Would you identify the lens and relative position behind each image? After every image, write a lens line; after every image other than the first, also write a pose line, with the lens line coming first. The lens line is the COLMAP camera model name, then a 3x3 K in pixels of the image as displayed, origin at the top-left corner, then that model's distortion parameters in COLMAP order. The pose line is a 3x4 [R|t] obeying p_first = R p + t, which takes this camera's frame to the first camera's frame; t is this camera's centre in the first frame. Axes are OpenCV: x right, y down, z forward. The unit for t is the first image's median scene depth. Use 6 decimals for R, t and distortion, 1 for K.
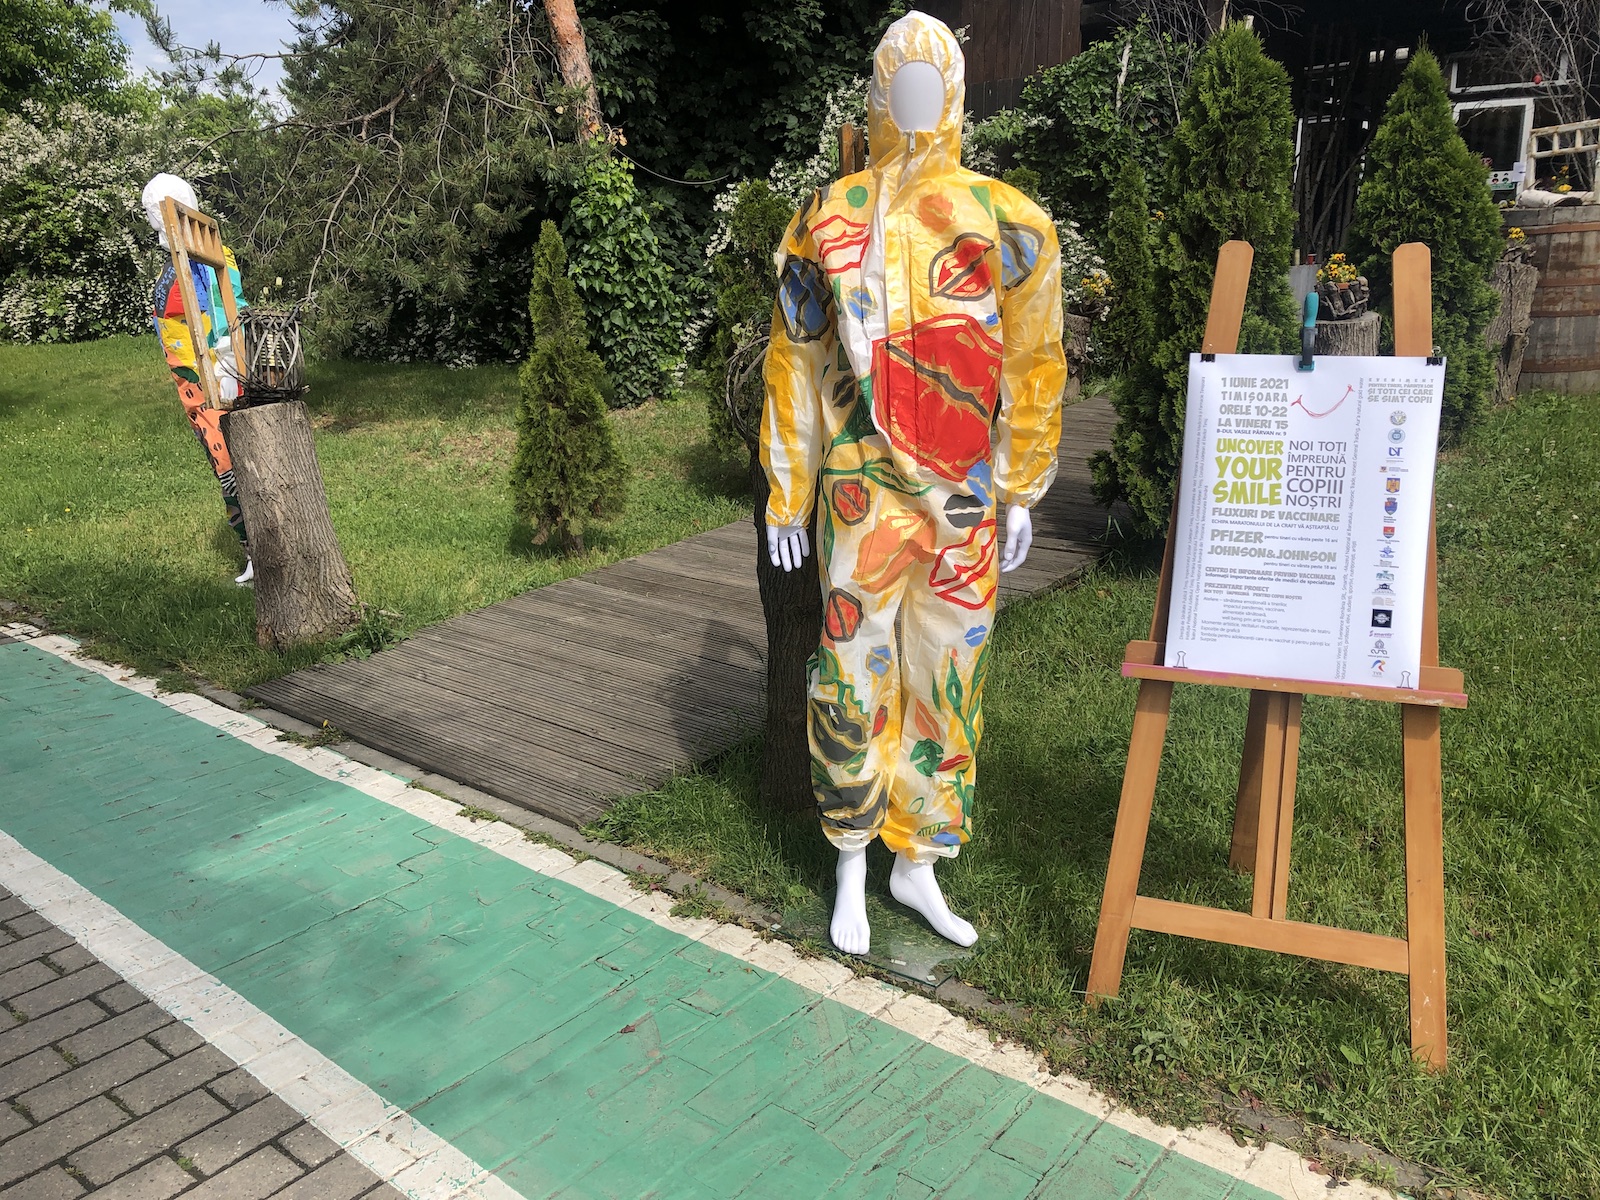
lens RADIAL K [[1301.9, 0, 800.1], [0, 1301.9, 601.4], [0, 0, 1]] dist [0.028046, -0.018866]
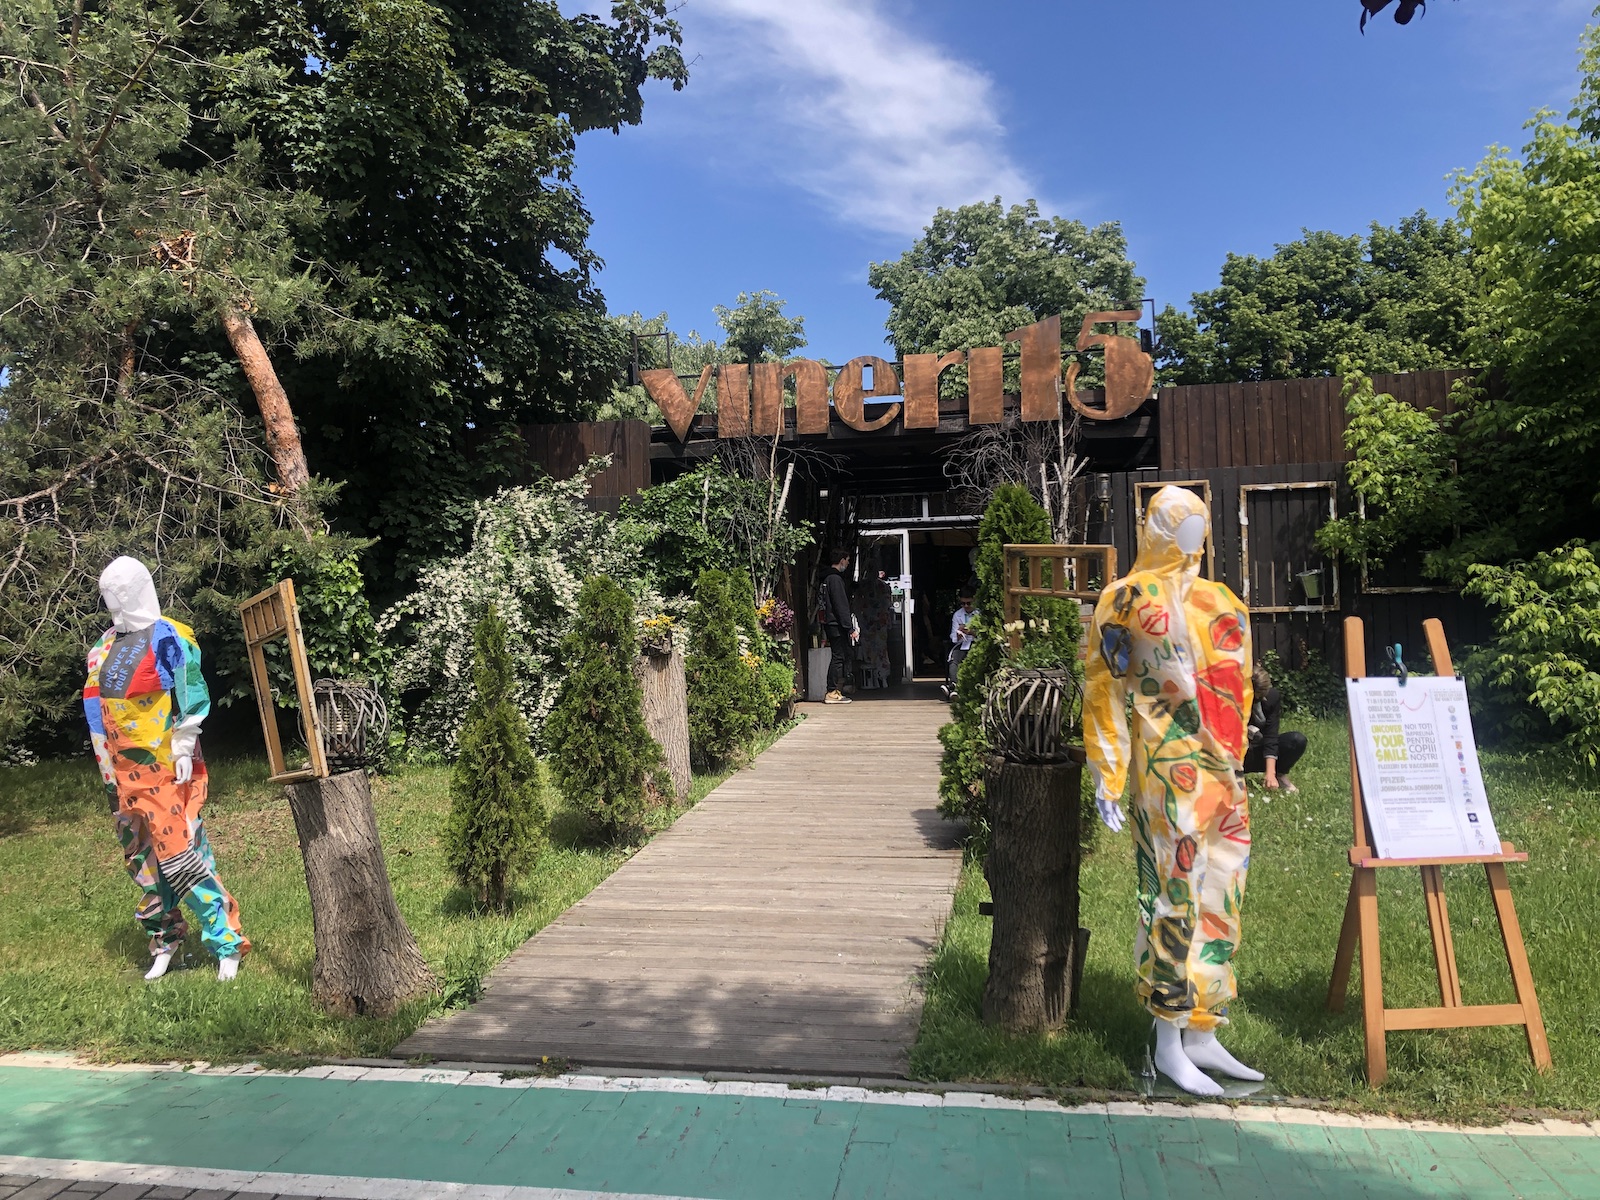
lens RADIAL K [[1301.9, 0, 777.8], [0, 1301.9, 642.1], [0, 0, 1]] dist [0.028046, -0.018866]
pose [[0.865435, -0.002826, 0.501013, -1.130999], [0.133213, 0.965288, -0.224664, 0.049979], [-0.482987, 0.261174, 0.835770, -0.098127]]
